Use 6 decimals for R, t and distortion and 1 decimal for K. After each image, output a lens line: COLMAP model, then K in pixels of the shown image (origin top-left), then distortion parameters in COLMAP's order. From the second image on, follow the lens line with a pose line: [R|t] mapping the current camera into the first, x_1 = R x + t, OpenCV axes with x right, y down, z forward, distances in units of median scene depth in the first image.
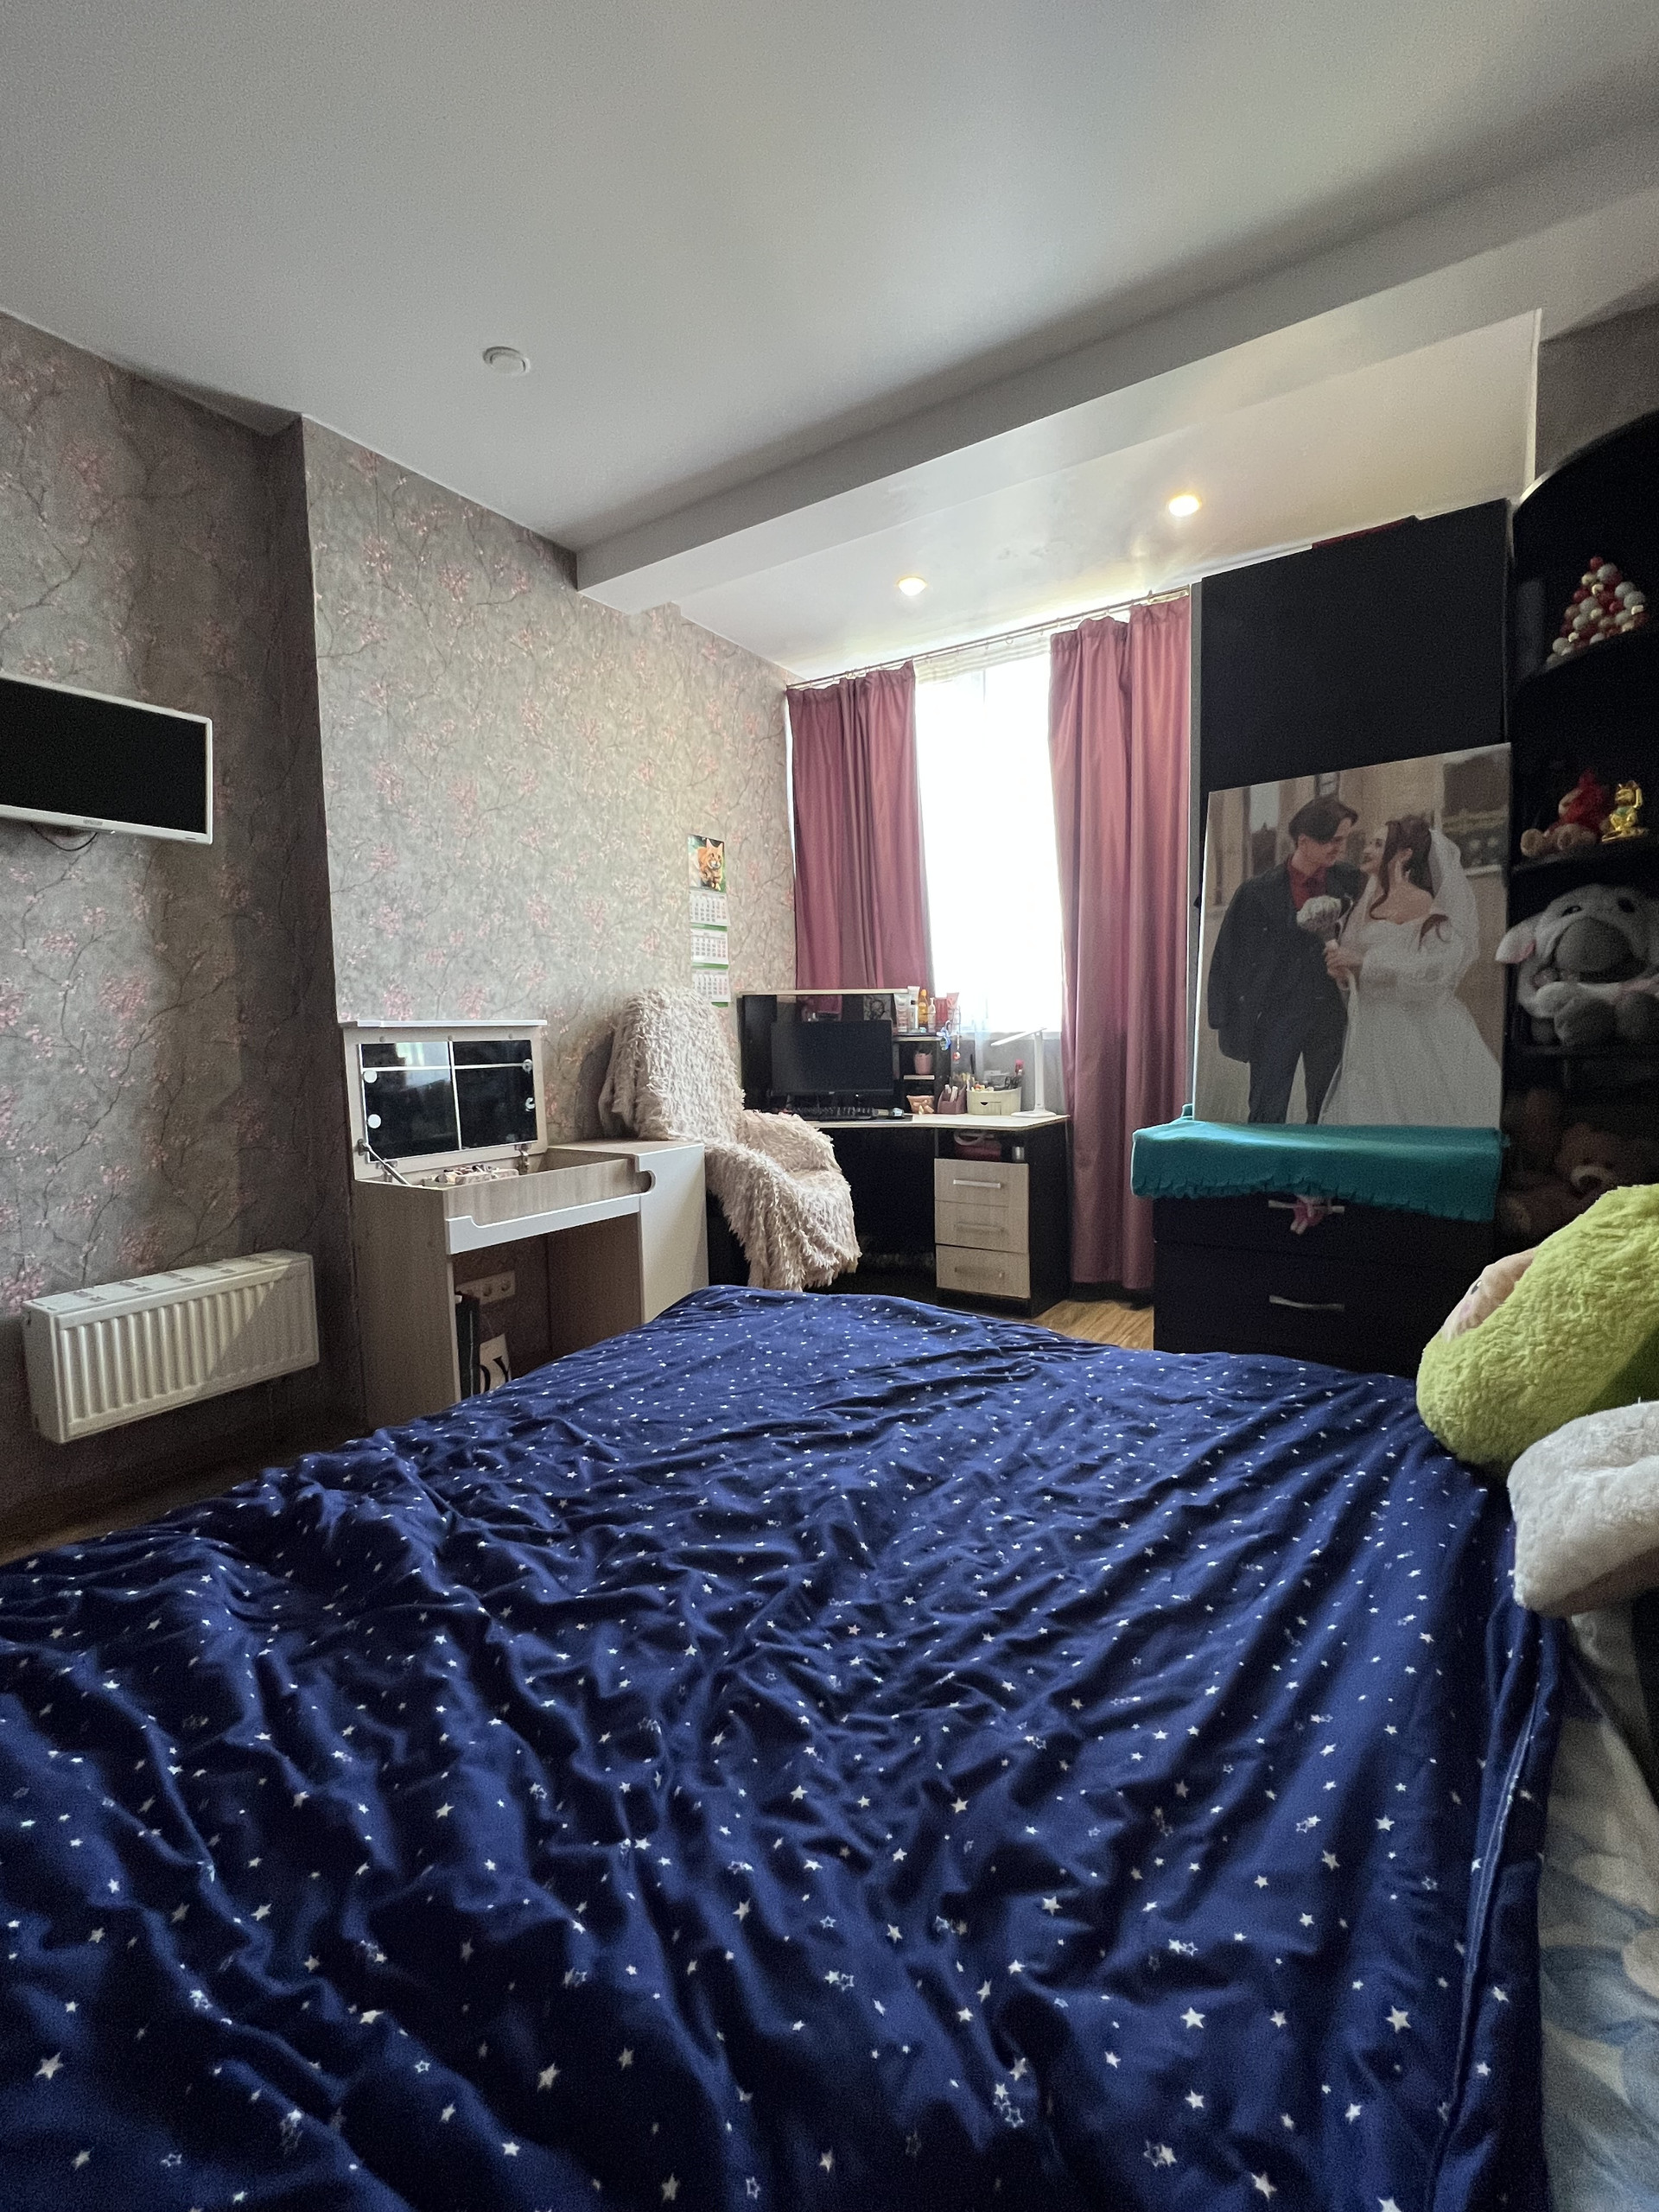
lens RADIAL K [[988.6, 0, 835.1], [0, 988.6, 1099.4], [0, 0, 1]] dist [-0.004084, -0.000042]
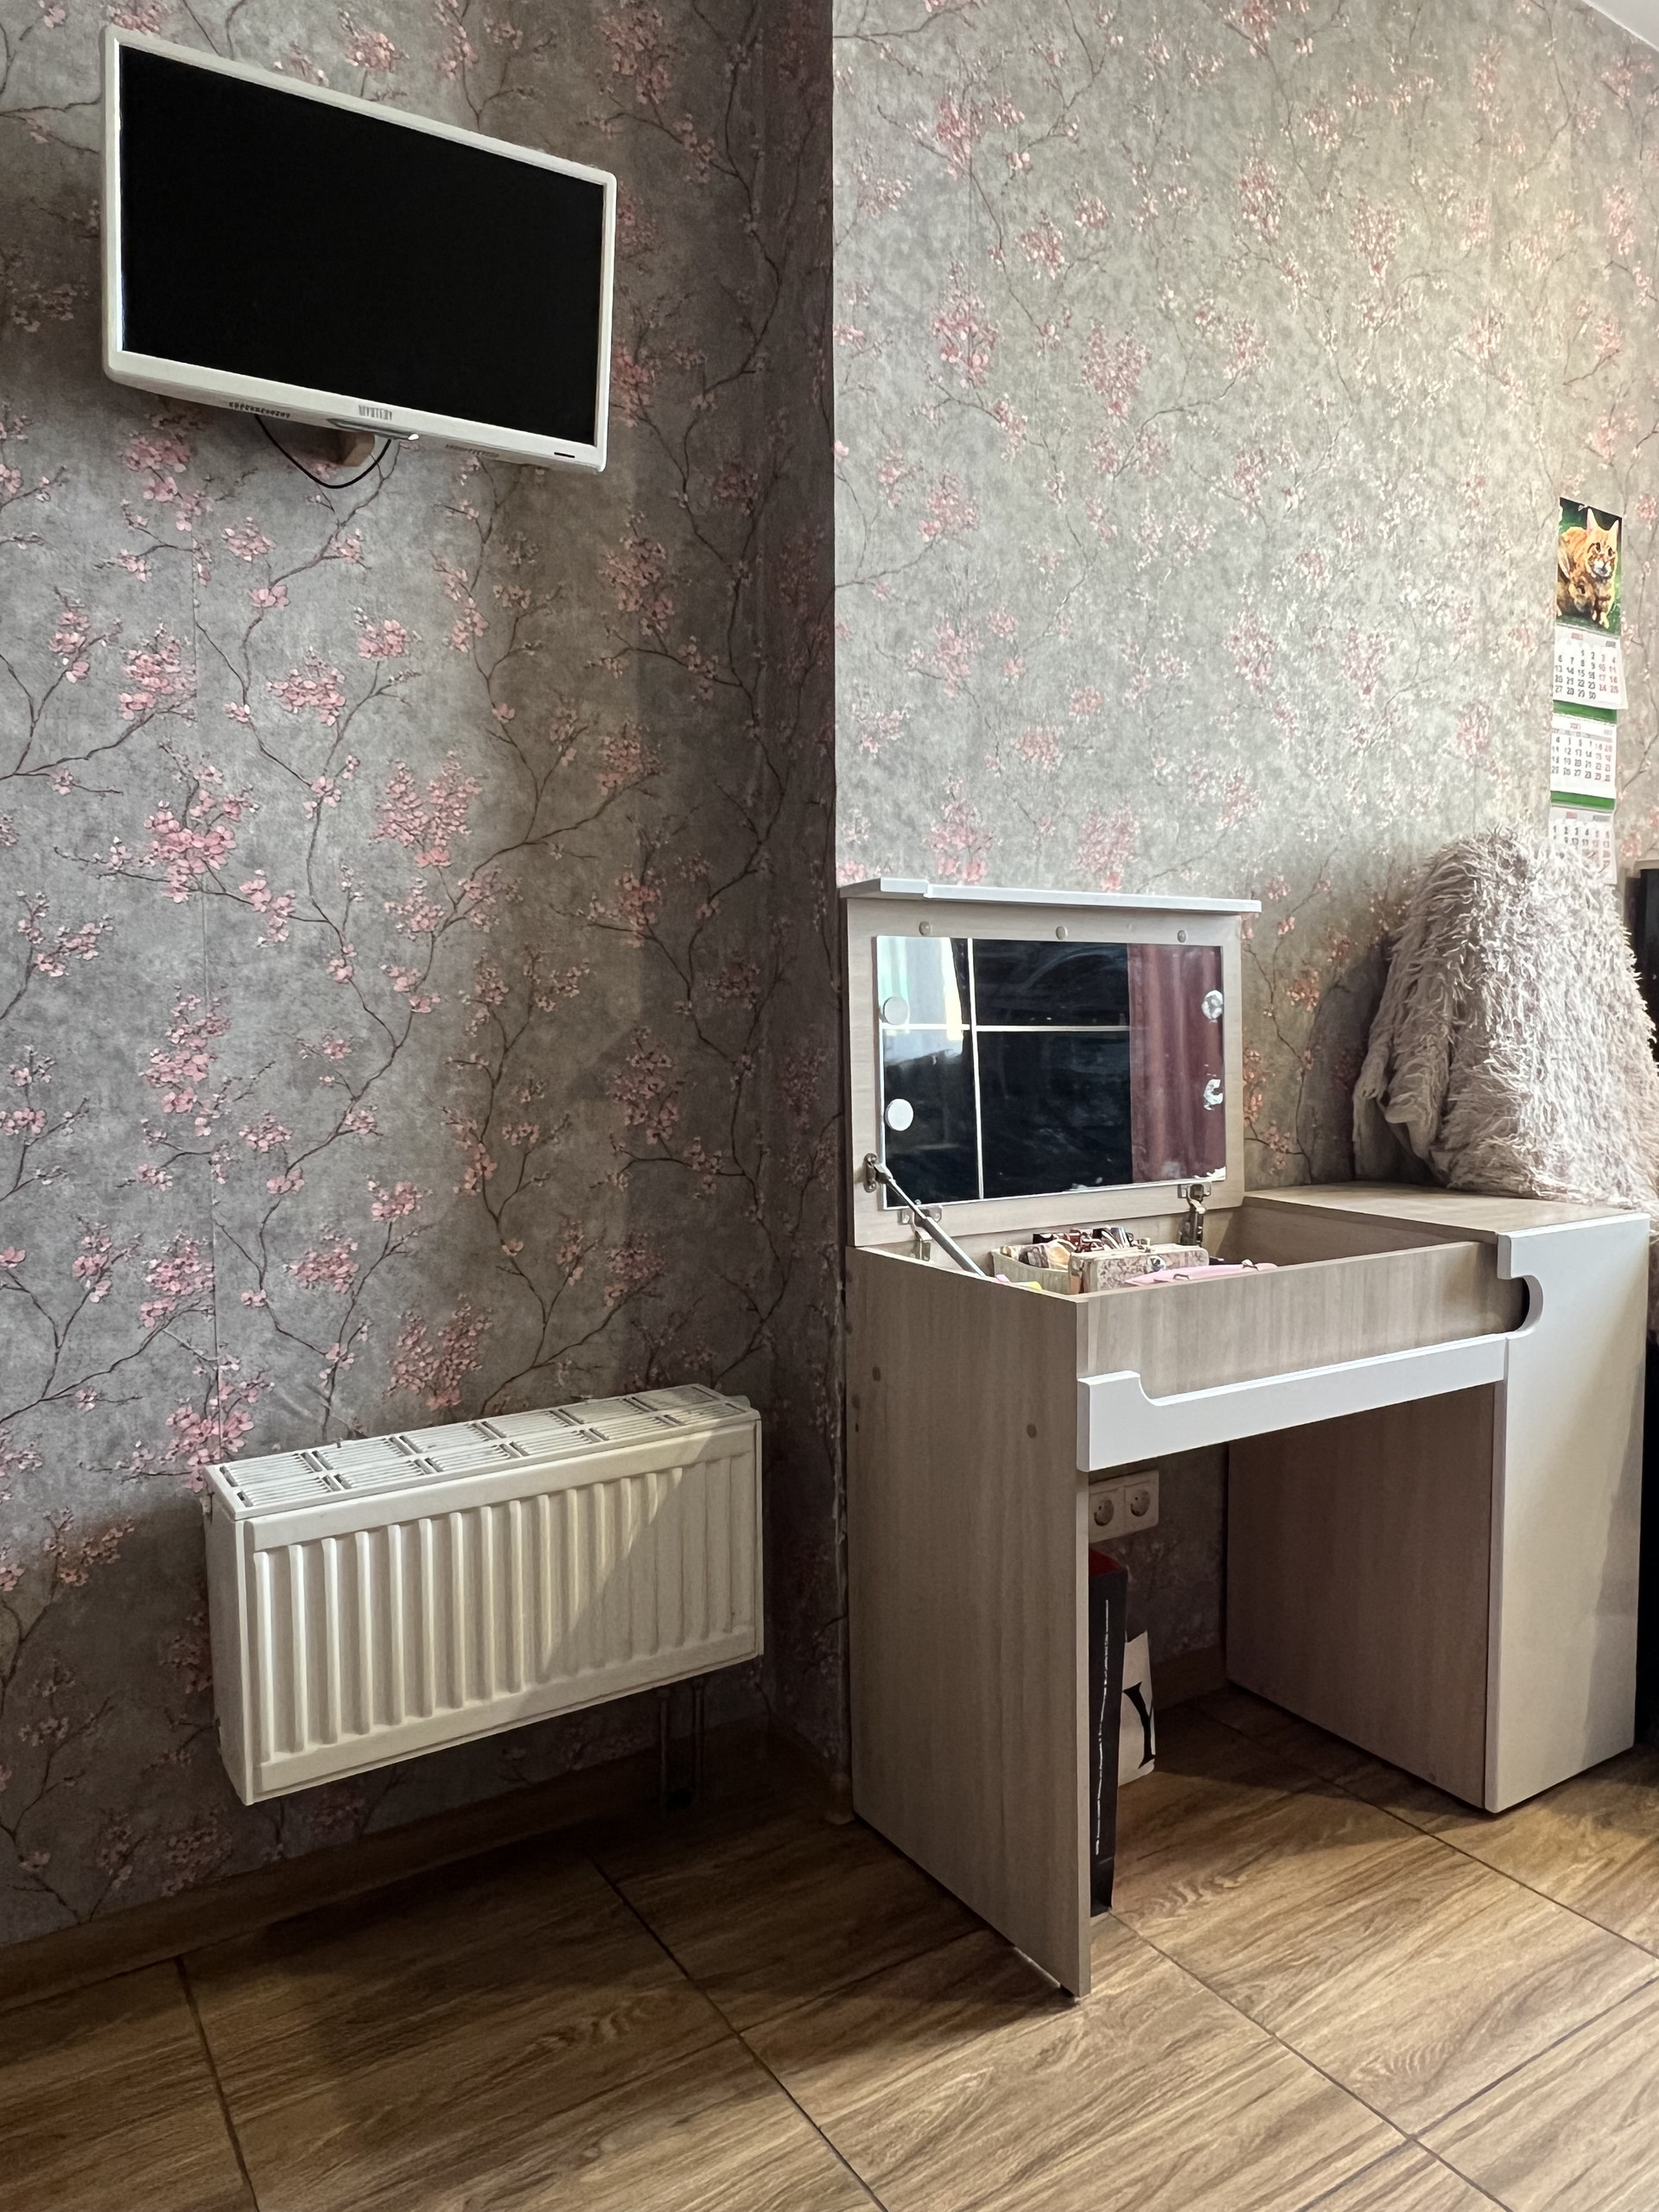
lens RADIAL K [[1465.9, 0, 824.9], [0, 1465.9, 1095.0], [0, 0, 1]] dist [0.001989, -0.005432]
pose [[0.910333, 0.044743, -0.411451, -0.195581], [-0.046637, 0.998897, 0.005440, 0.009740], [0.411241, 0.014237, 0.911416, 0.336023]]
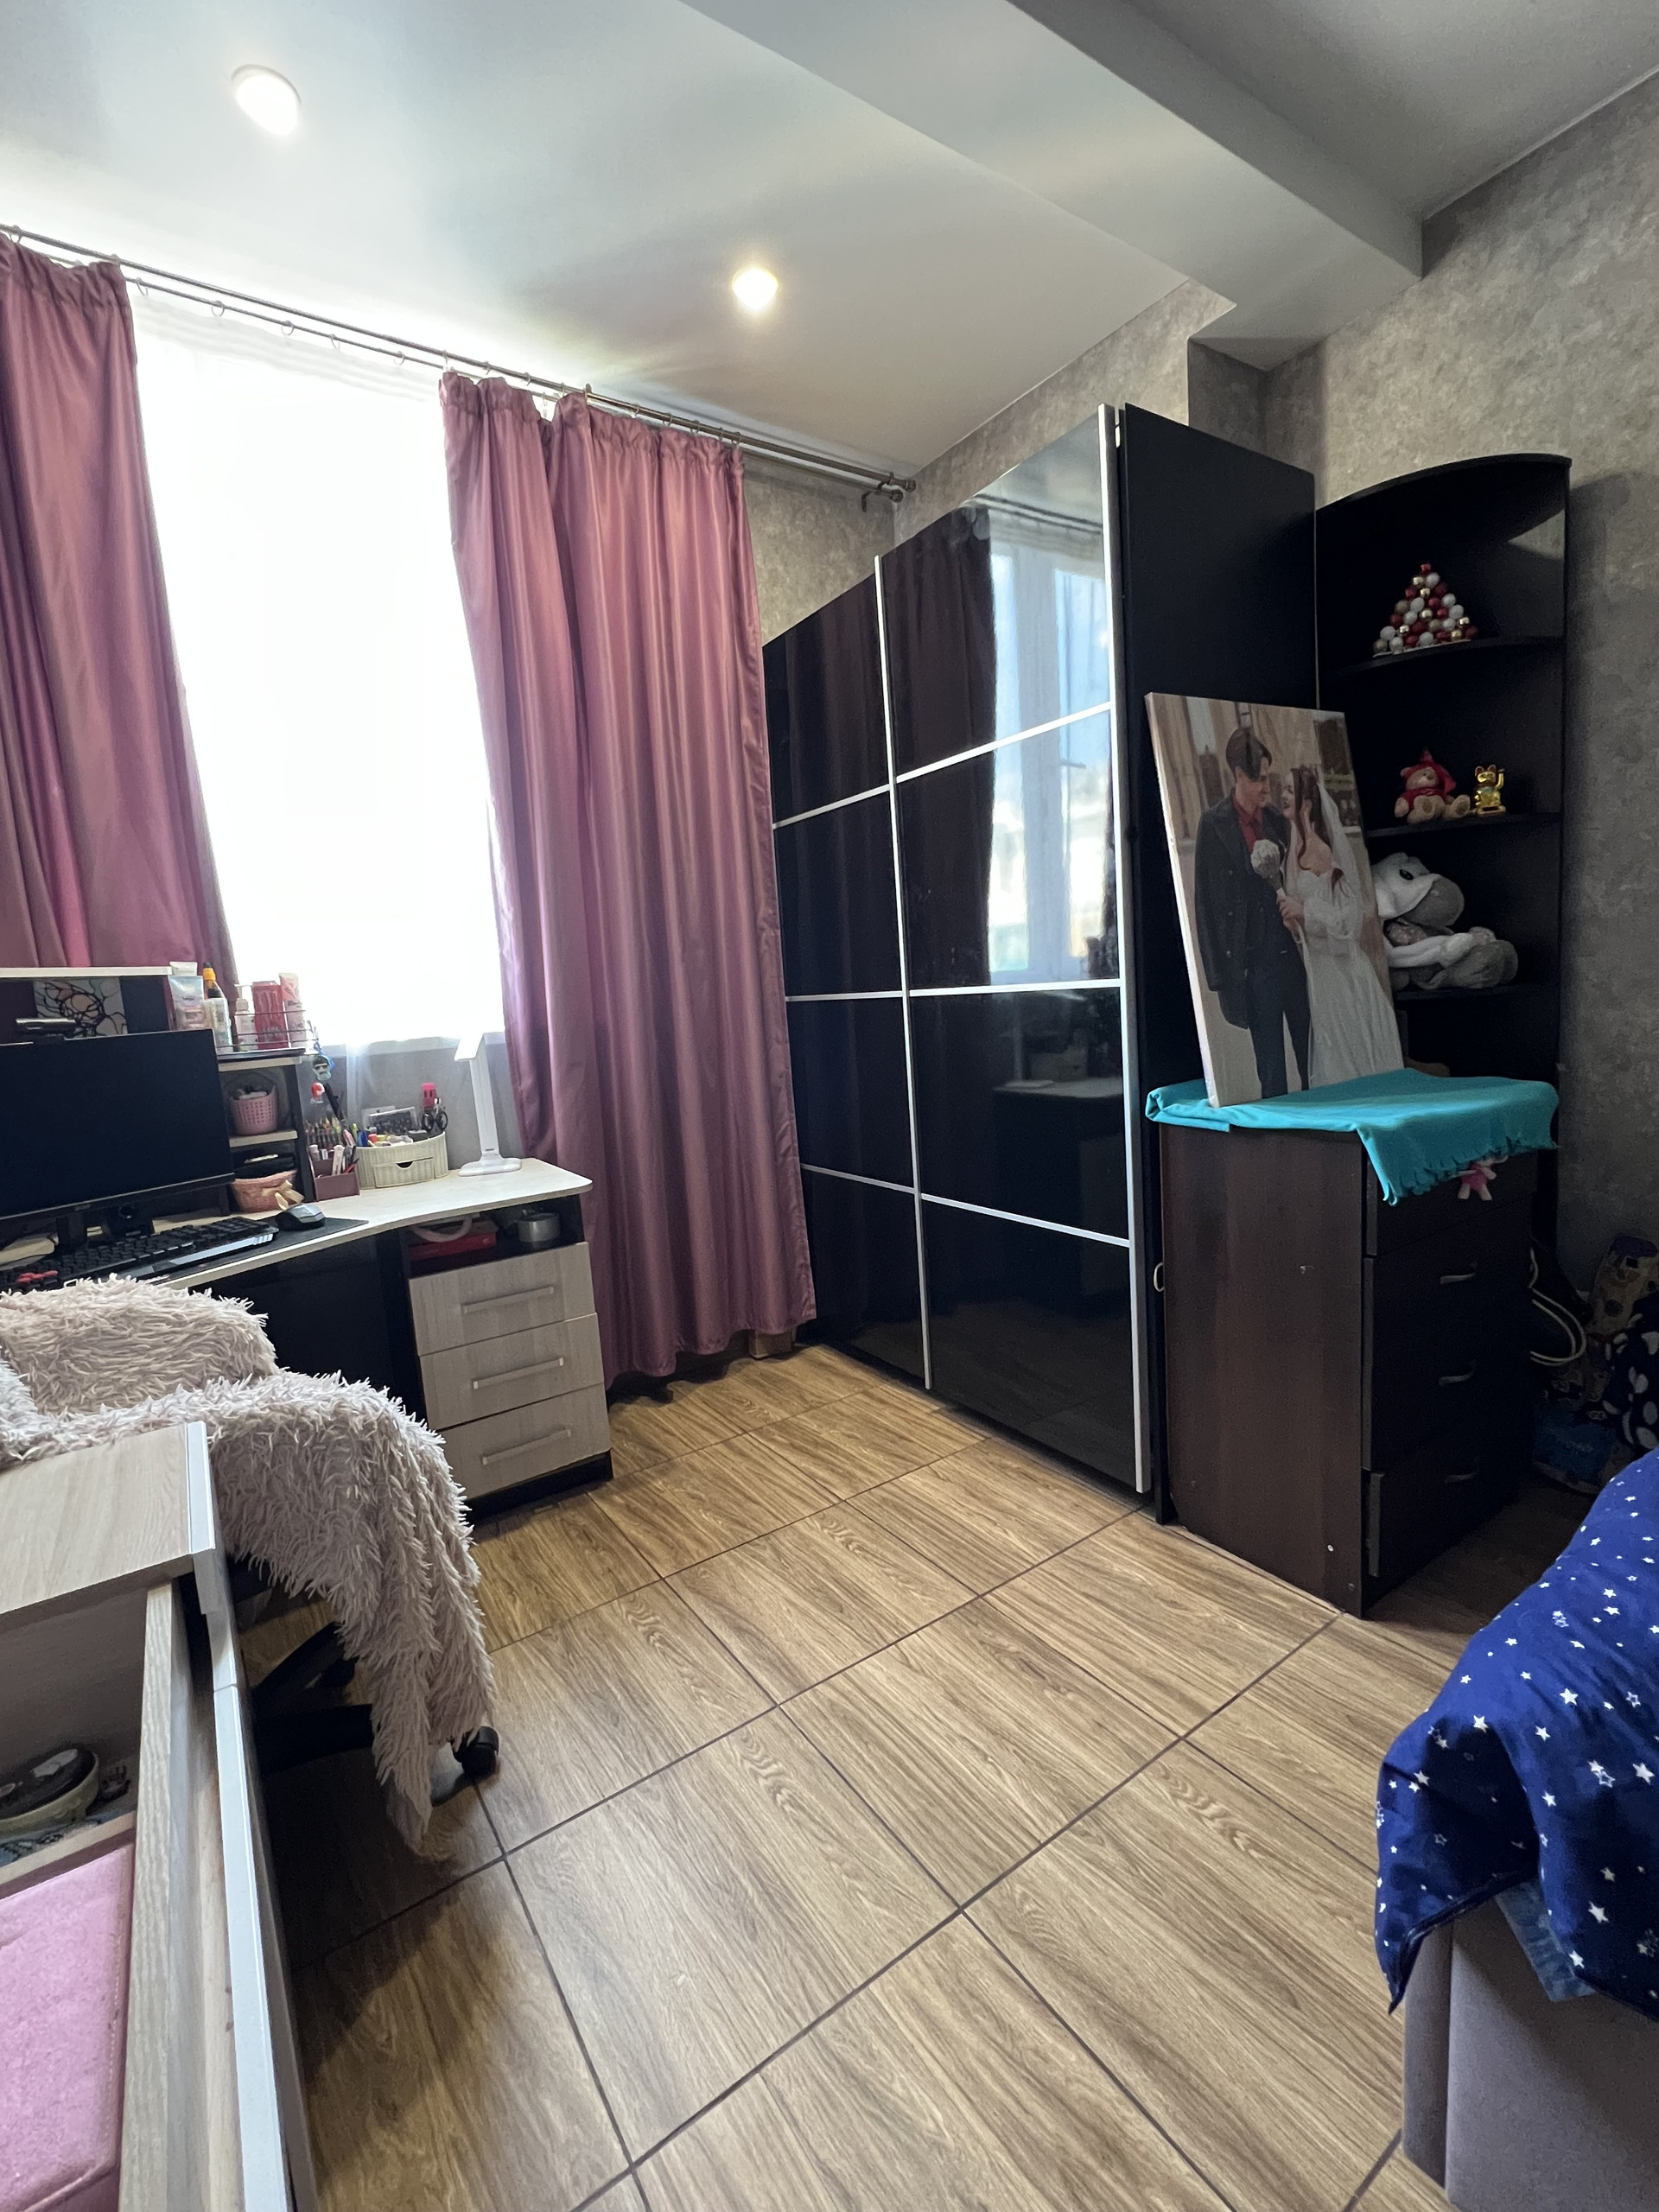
lens RADIAL K [[988.6, 0, 837.4], [0, 988.6, 1099.5], [0, 0, 1]] dist [-0.004084, -0.000042]
pose [[0.380484, -0.121792, 0.916733, -0.340527], [0.123243, 0.989126, 0.080259, -0.060291], [-0.916539, 0.082443, 0.391356, 0.678530]]
